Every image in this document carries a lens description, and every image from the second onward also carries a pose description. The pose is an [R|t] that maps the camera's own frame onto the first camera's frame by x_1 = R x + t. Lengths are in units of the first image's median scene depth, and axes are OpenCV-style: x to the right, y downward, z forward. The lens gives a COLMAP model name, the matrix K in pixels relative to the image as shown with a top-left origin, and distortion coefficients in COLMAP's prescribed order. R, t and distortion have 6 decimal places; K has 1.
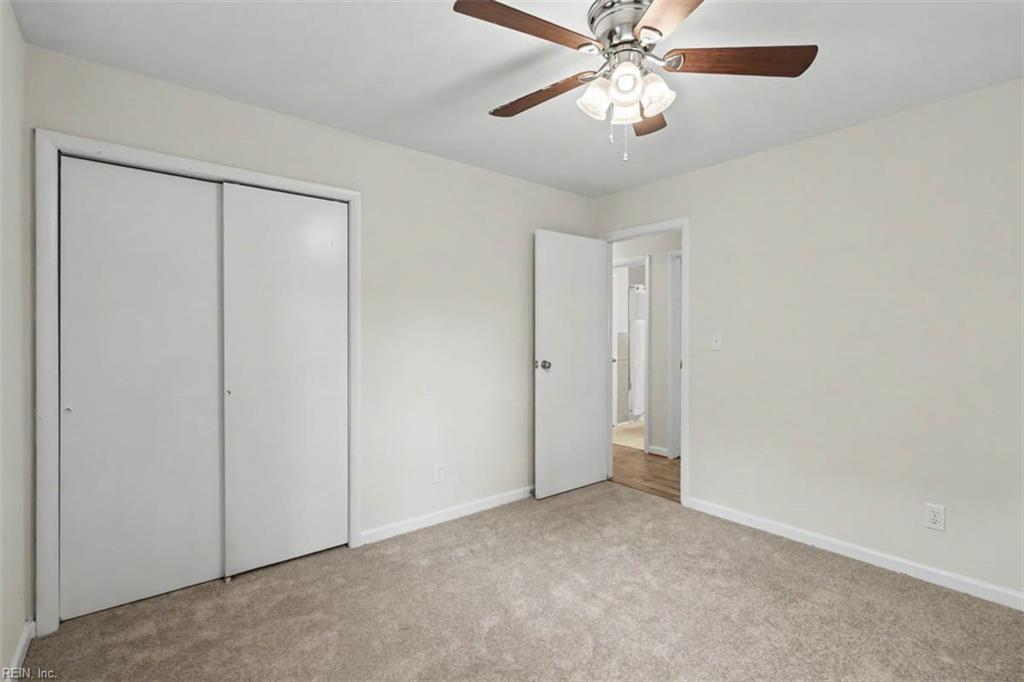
lens RADIAL K [[475.2, 0, 518.3], [0, 475.2, 337.8], [0, 0, 1]] dist [0.002208, 0.000101]
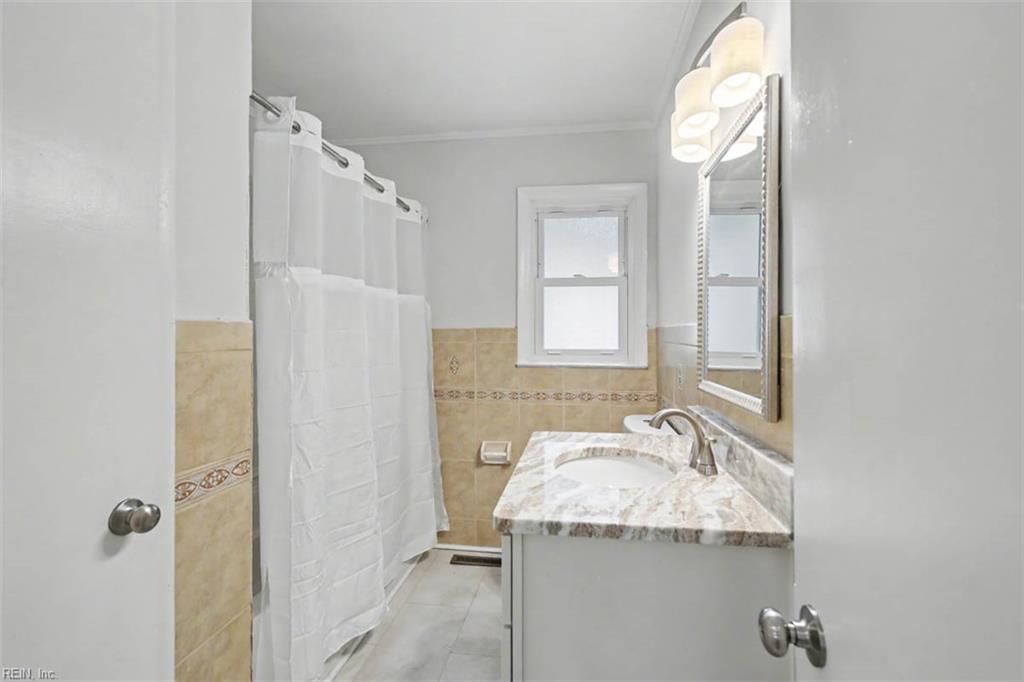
lens RADIAL K [[475.2, 0, 512.1], [0, 475.2, 338.8], [0, 0, 1]] dist [0.002208, 0.000101]
pose [[0.754512, -0.008056, 0.656237, 0.184736], [0.002564, 0.999953, 0.009328, -0.006235], [-0.656281, -0.005356, 0.754497, 0.784458]]
